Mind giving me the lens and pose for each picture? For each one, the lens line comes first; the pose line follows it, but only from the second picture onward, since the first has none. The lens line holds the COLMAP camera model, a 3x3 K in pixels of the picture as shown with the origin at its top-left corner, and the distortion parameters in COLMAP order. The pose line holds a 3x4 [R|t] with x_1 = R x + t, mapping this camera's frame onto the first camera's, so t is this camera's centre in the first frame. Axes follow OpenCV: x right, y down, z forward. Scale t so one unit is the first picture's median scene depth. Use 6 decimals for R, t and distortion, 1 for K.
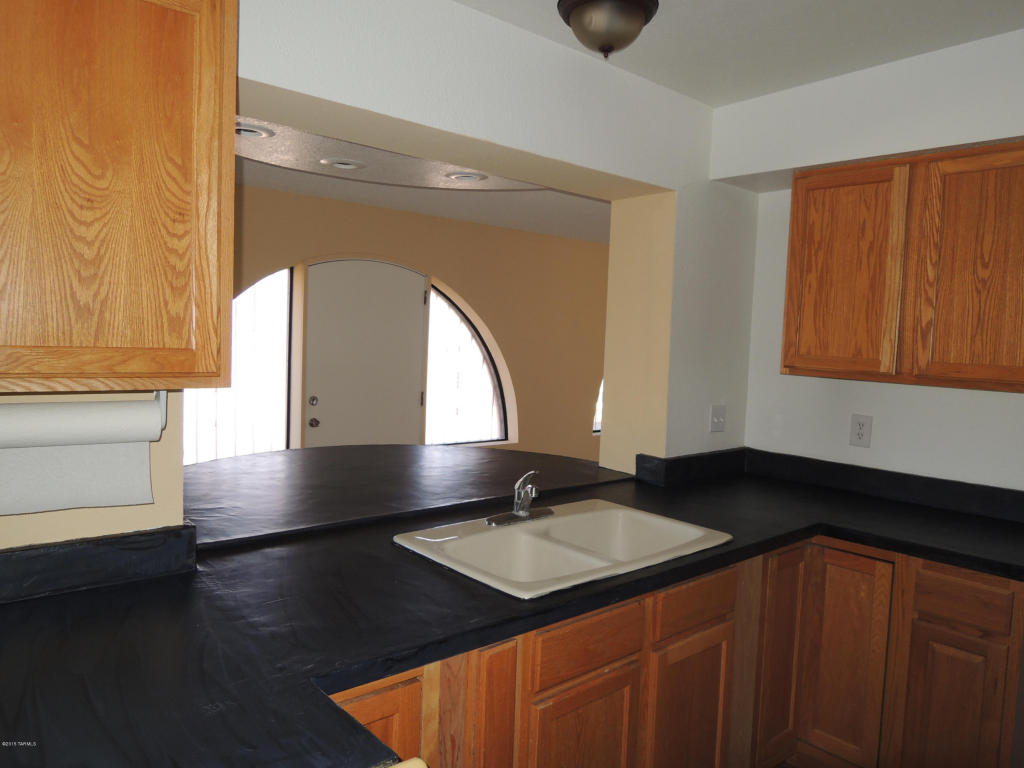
lens RADIAL K [[744.9, 0, 512.0], [0, 744.9, 384.0], [0, 0, 1]] dist [-0.010408, -0.001964]
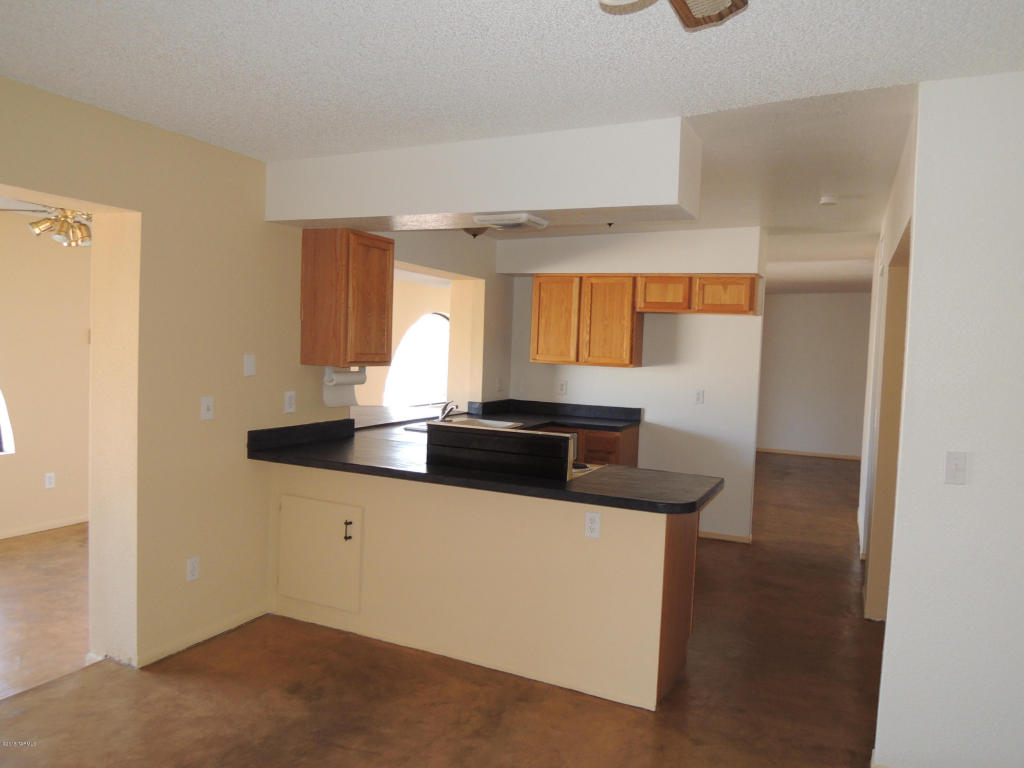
lens RADIAL K [[744.9, 0, 512.0], [0, 744.9, 384.0], [0, 0, 1]] dist [-0.010408, -0.001964]
pose [[0.916831, -0.023298, 0.398595, -0.656381], [0.022265, 0.999726, 0.007222, 0.037613], [-0.398655, 0.002254, 0.917098, -1.164257]]
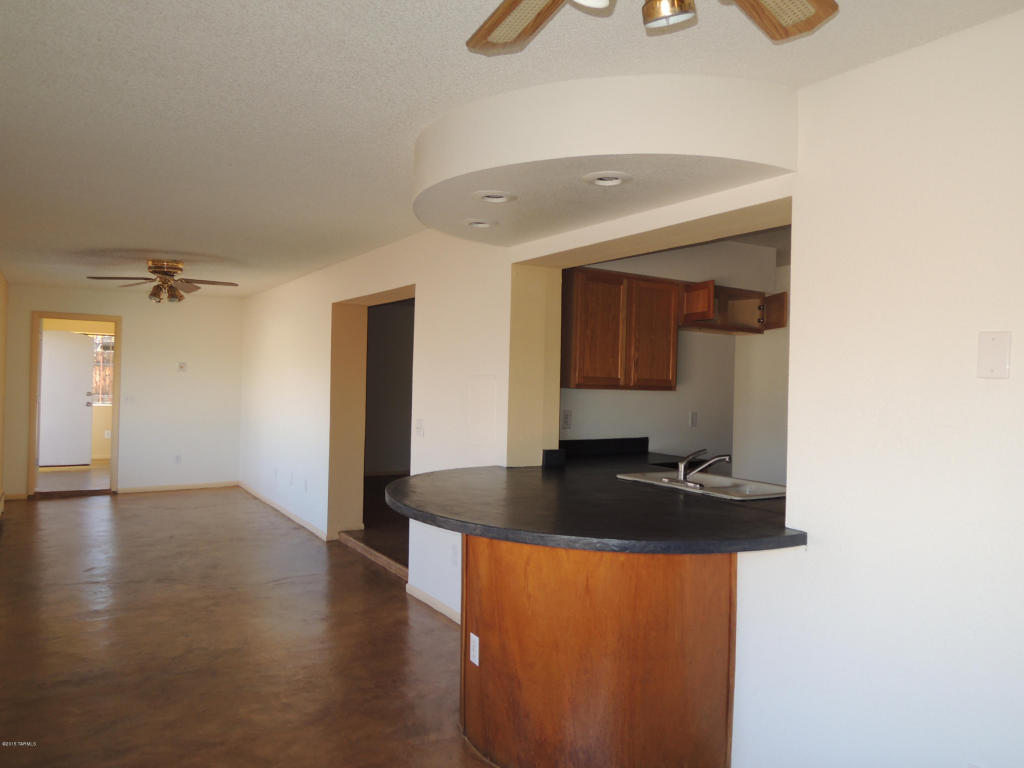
lens RADIAL K [[744.9, 0, 512.0], [0, 744.9, 384.0], [0, 0, 1]] dist [-0.010408, -0.001964]
pose [[0.178701, -0.031945, 0.983385, -1.435068], [0.044626, 0.998707, 0.024333, -0.079309], [-0.982891, 0.039537, 0.179896, 0.942288]]
